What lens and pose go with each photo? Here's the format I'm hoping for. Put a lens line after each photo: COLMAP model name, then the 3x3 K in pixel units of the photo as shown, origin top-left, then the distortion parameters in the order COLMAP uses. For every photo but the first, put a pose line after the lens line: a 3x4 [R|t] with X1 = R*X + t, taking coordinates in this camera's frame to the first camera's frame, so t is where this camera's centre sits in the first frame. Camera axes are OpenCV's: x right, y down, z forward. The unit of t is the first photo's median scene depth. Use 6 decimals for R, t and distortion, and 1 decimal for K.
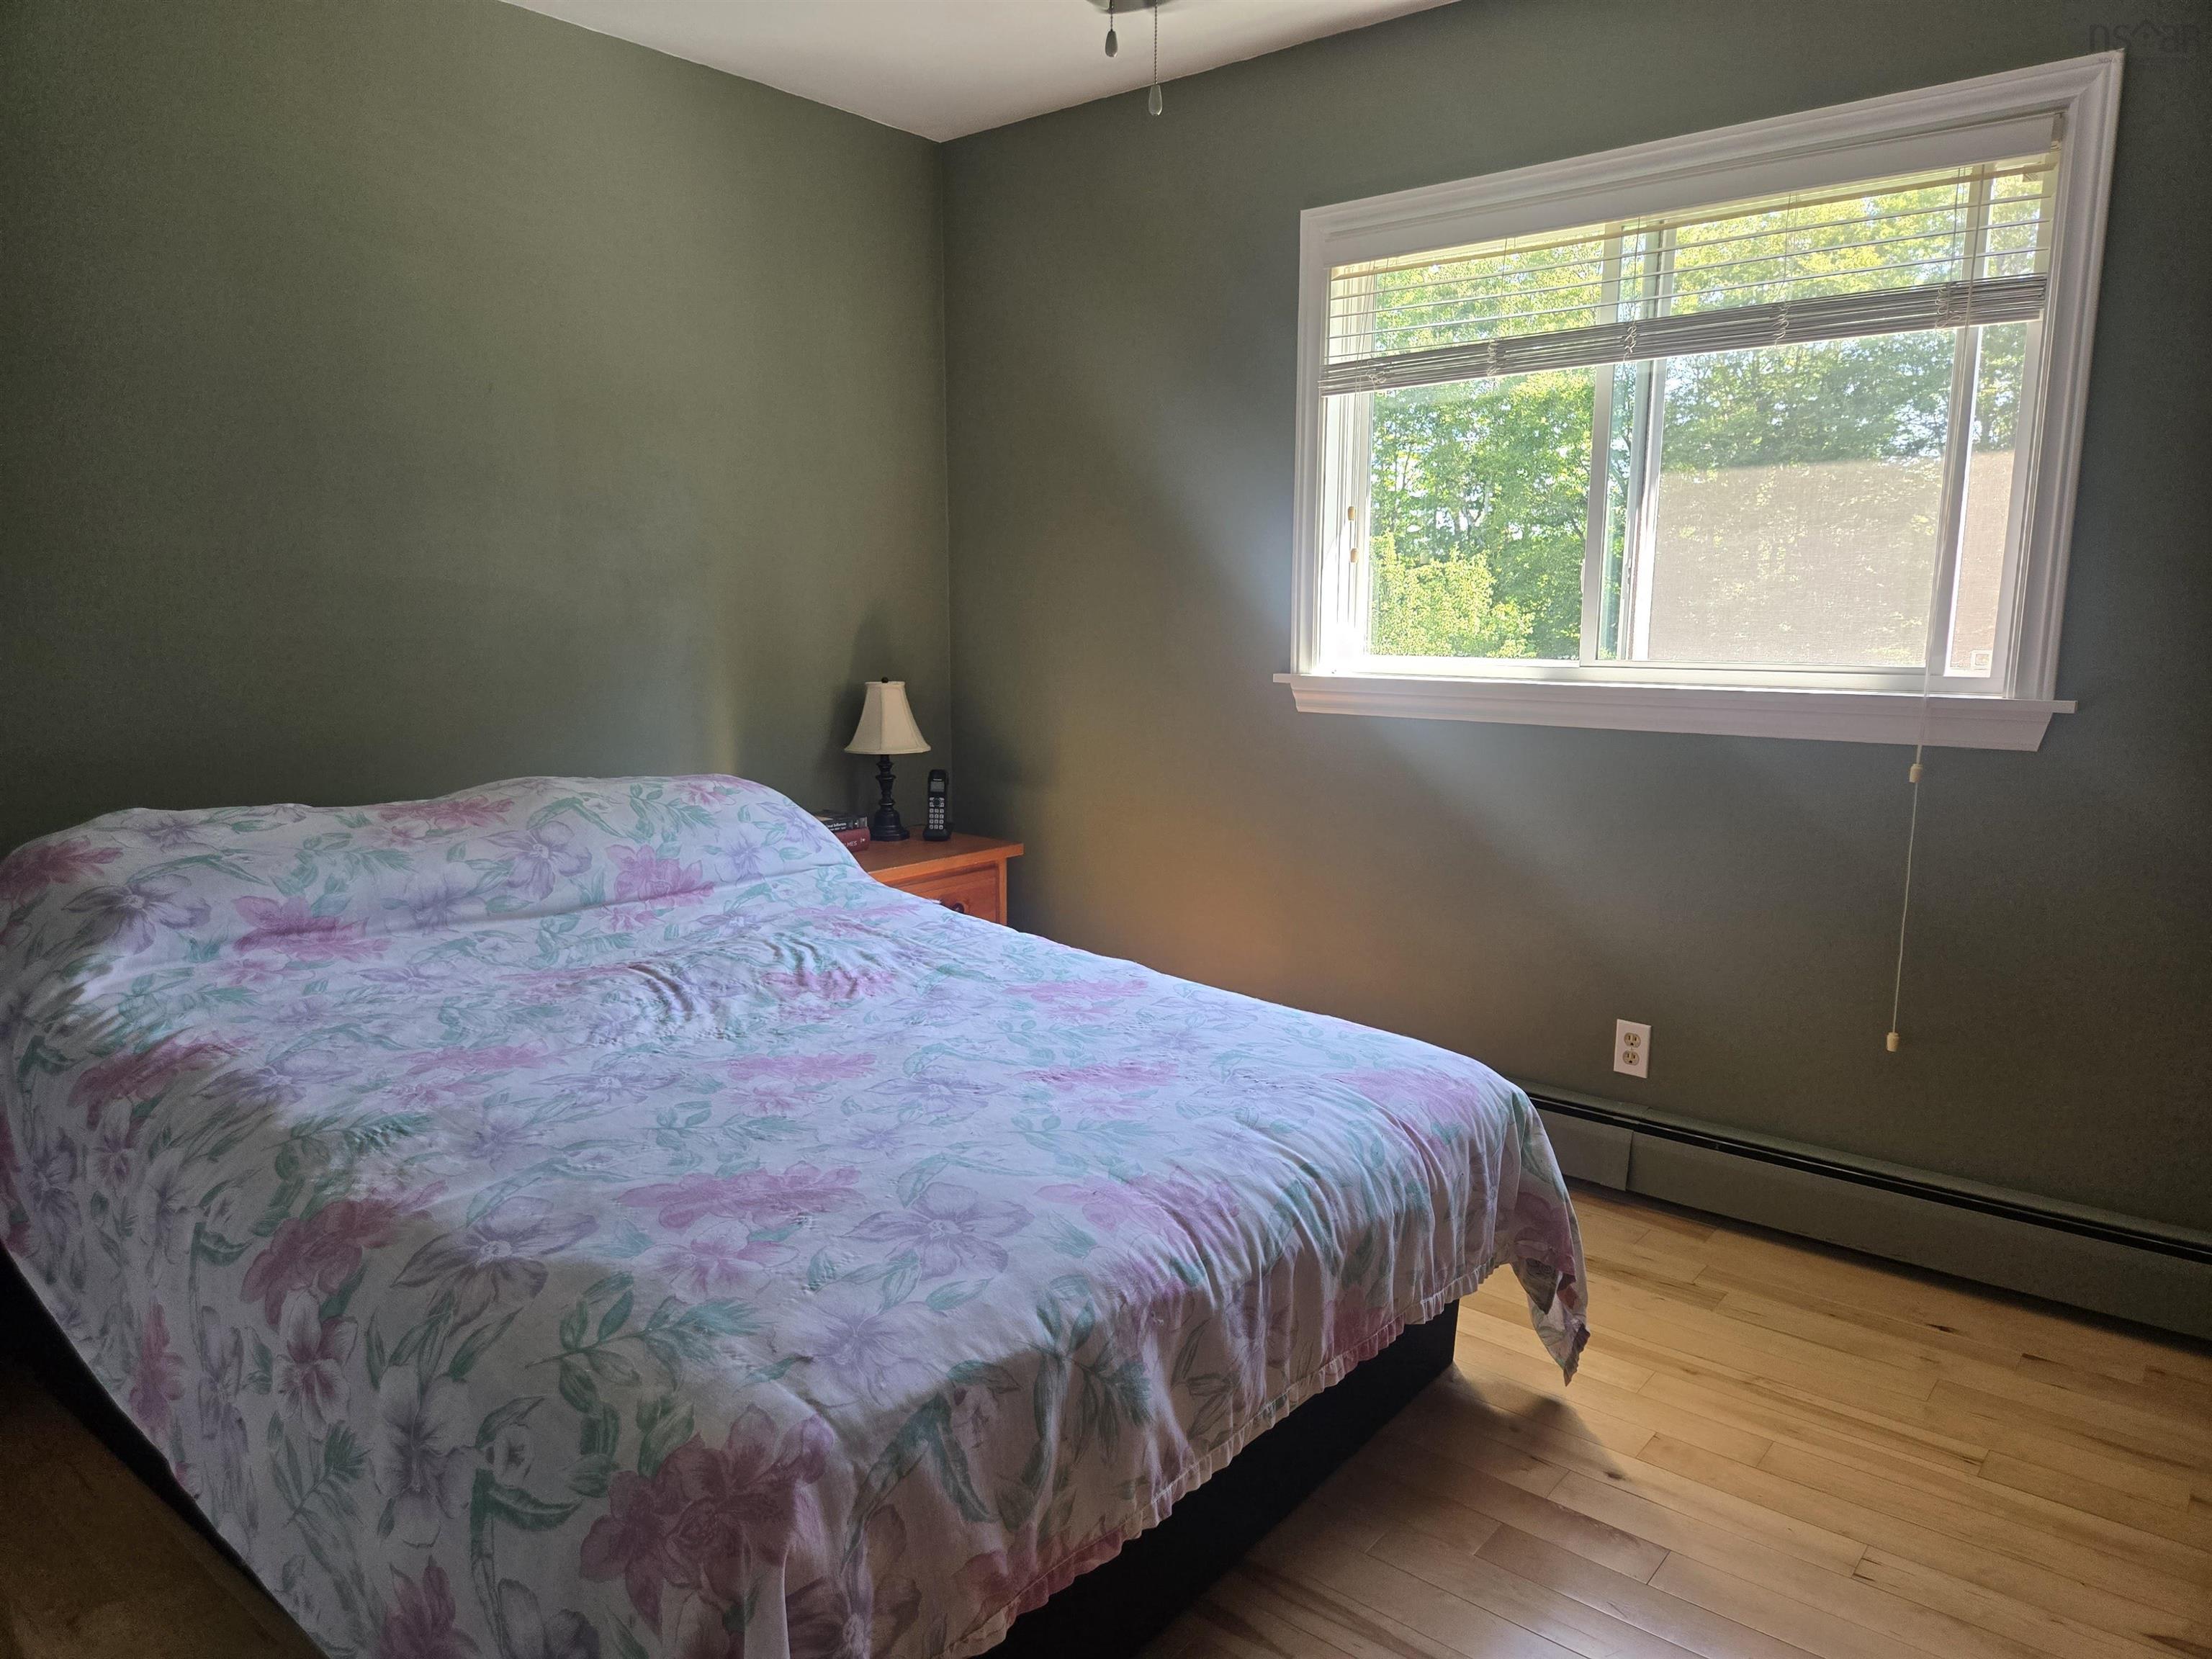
lens RADIAL K [[1455.8, 0, 1103.8], [0, 1455.8, 845.6], [0, 0, 1]] dist [0.068955, -0.068480]
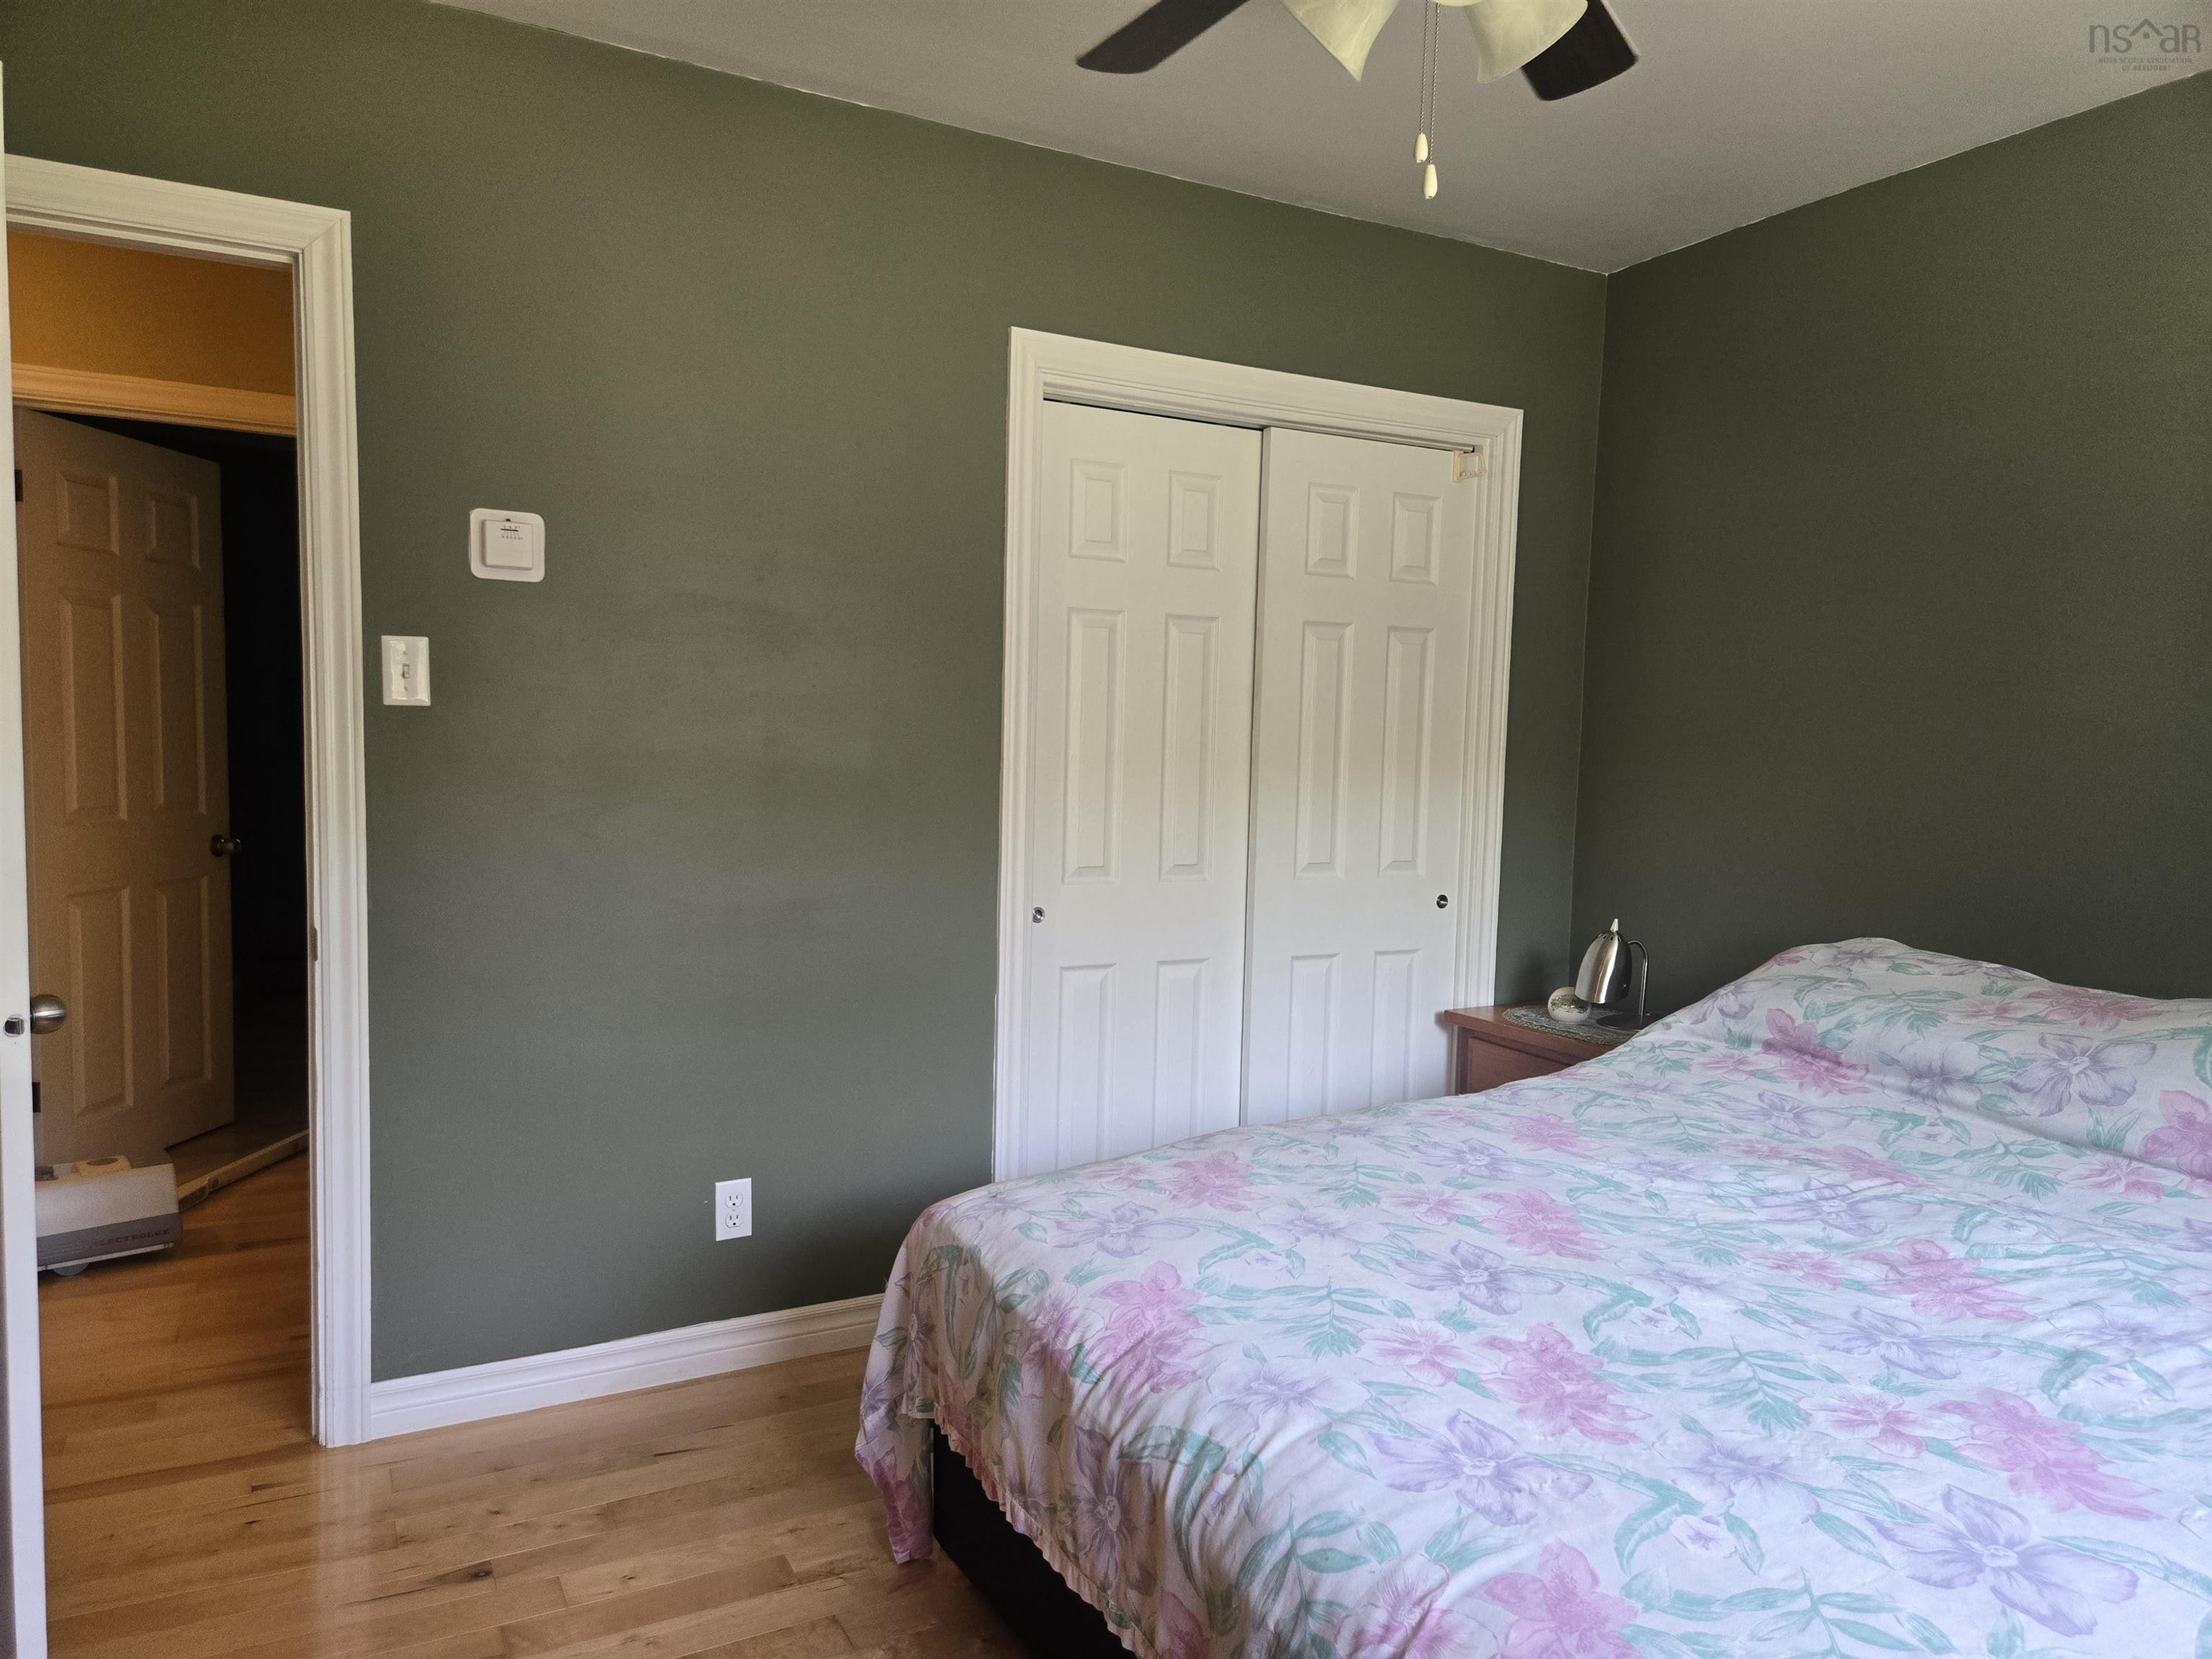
lens RADIAL K [[1455.8, 0, 1103.8], [0, 1455.8, 845.6], [0, 0, 1]] dist [0.068955, -0.068480]
pose [[-0.366180, 0.062947, -0.928412, 0.846567], [-0.181801, 0.973644, 0.137719, -0.190141], [0.912612, 0.219216, -0.345085, 1.076677]]
